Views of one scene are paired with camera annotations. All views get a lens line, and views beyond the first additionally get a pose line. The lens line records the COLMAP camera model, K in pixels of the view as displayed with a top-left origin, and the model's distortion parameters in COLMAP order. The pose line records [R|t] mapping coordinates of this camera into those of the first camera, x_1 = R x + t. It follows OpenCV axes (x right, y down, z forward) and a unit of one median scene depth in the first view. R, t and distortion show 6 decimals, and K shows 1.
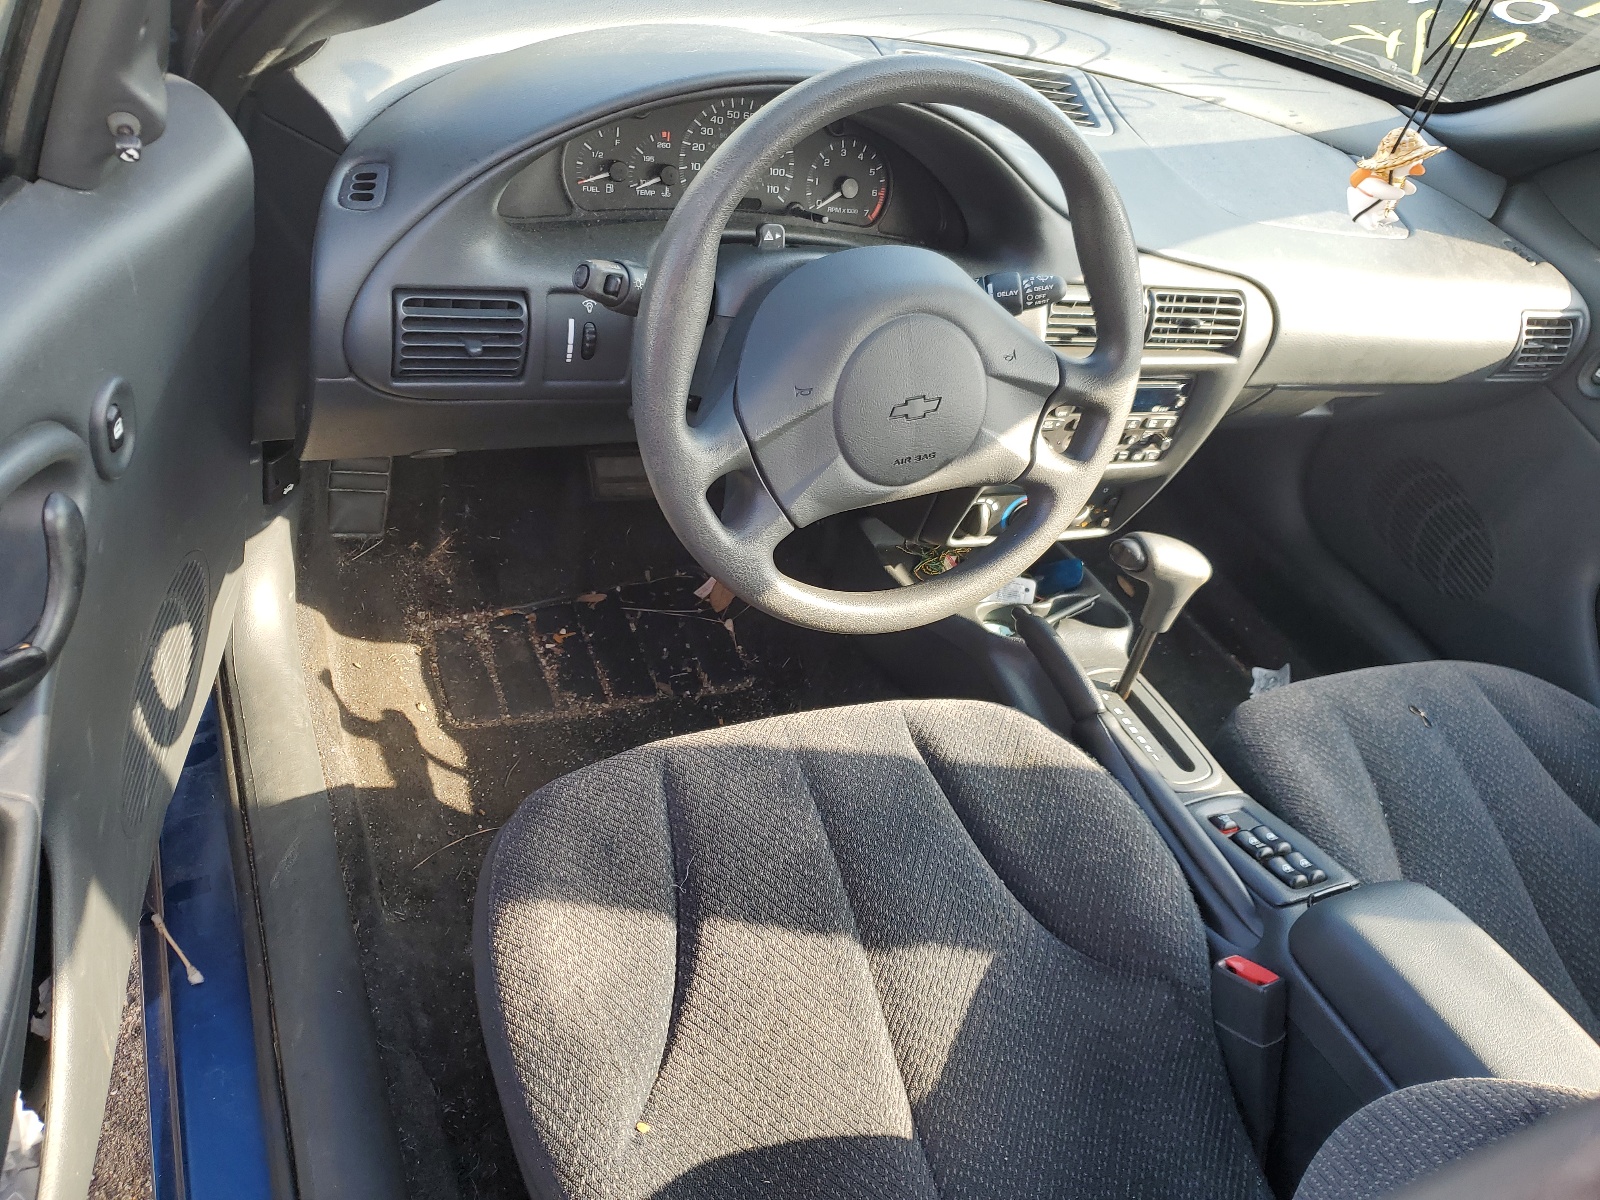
lens RADIAL K [[1230.0, 0, 800.0], [0, 1230.0, 600.0], [0, 0, 1]] dist [0.040854, -0.002924]
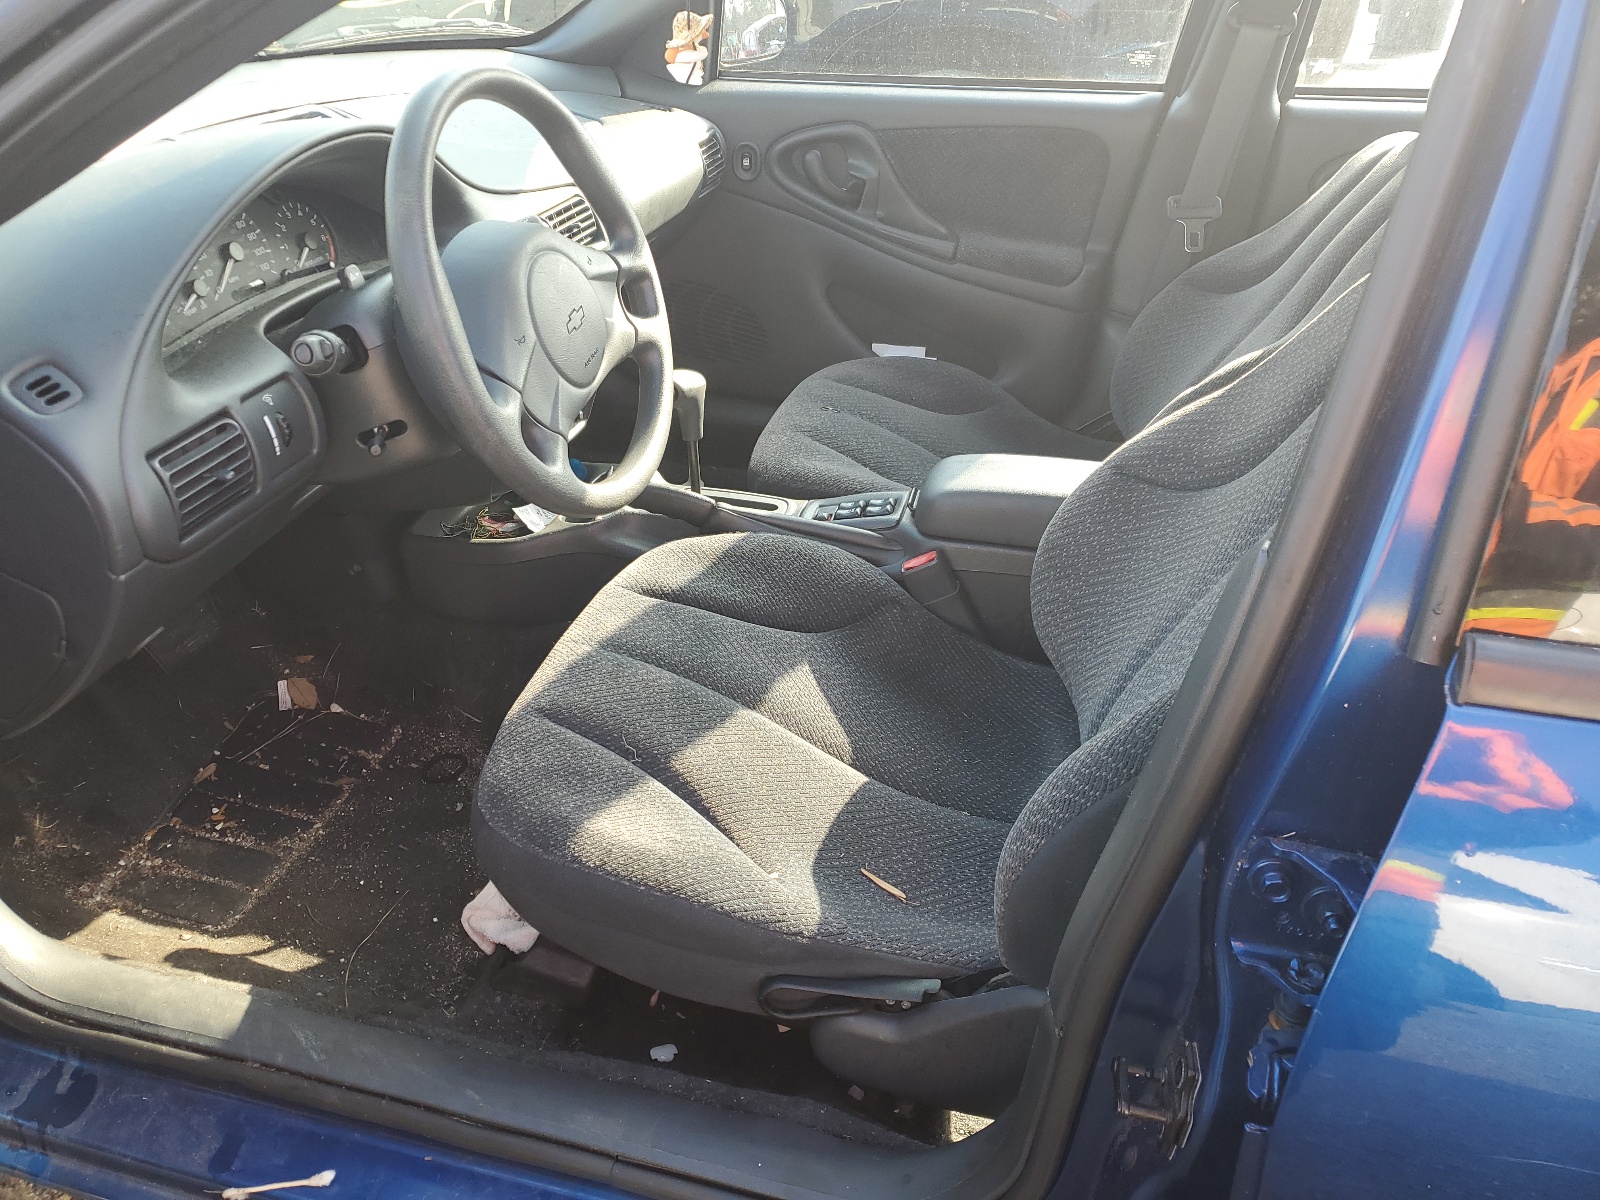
lens RADIAL K [[1176.7, 0, 800.0], [0, 1176.7, 600.0], [0, 0, 1]] dist [0.044000, -0.000347]
pose [[0.616115, -0.590437, 0.521331, -0.454673], [0.590877, 0.784127, 0.189763, -0.015603], [-0.520833, 0.191127, 0.831988, -0.083543]]
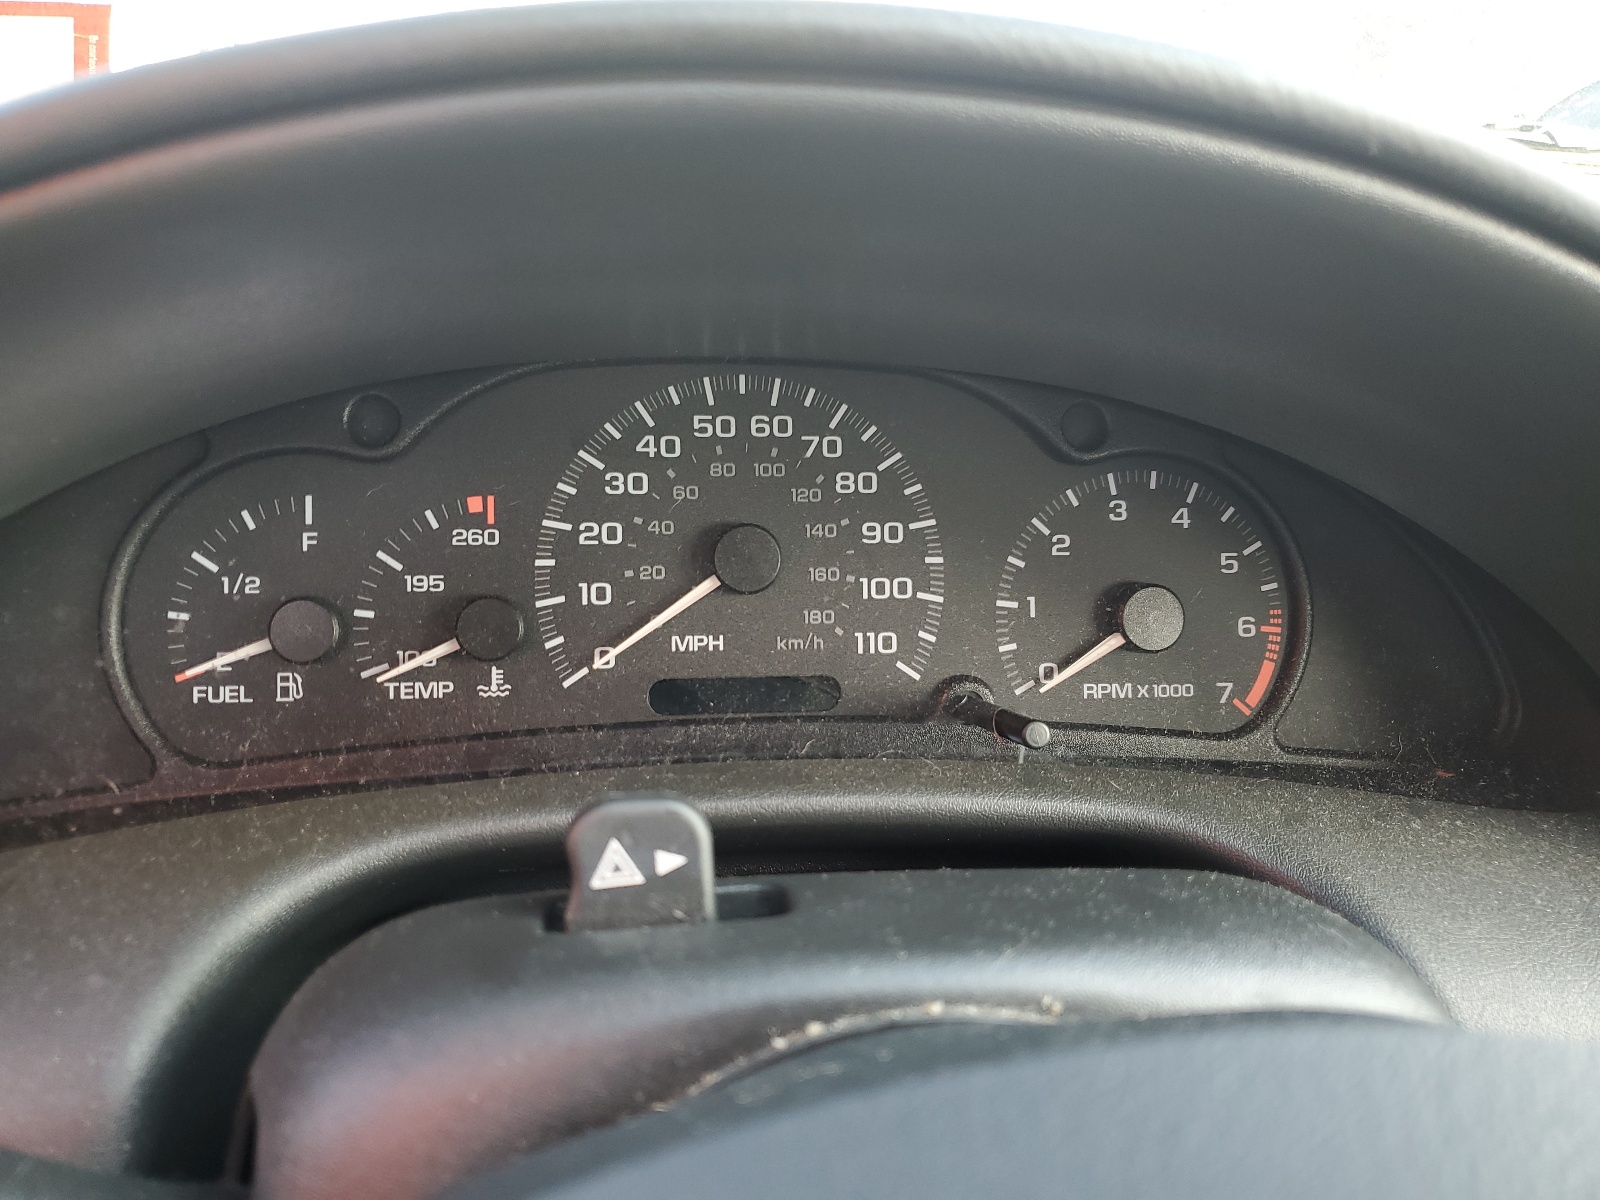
lens RADIAL K [[1176.7, 0, 800.0], [0, 1176.7, 600.0], [0, 0, 1]] dist [0.044000, -0.000347]
pose [[0.940230, -0.102258, -0.324824, 0.053953], [-0.028272, 0.927118, -0.373702, -0.232403], [0.339364, 0.360550, 0.868813, 0.733748]]
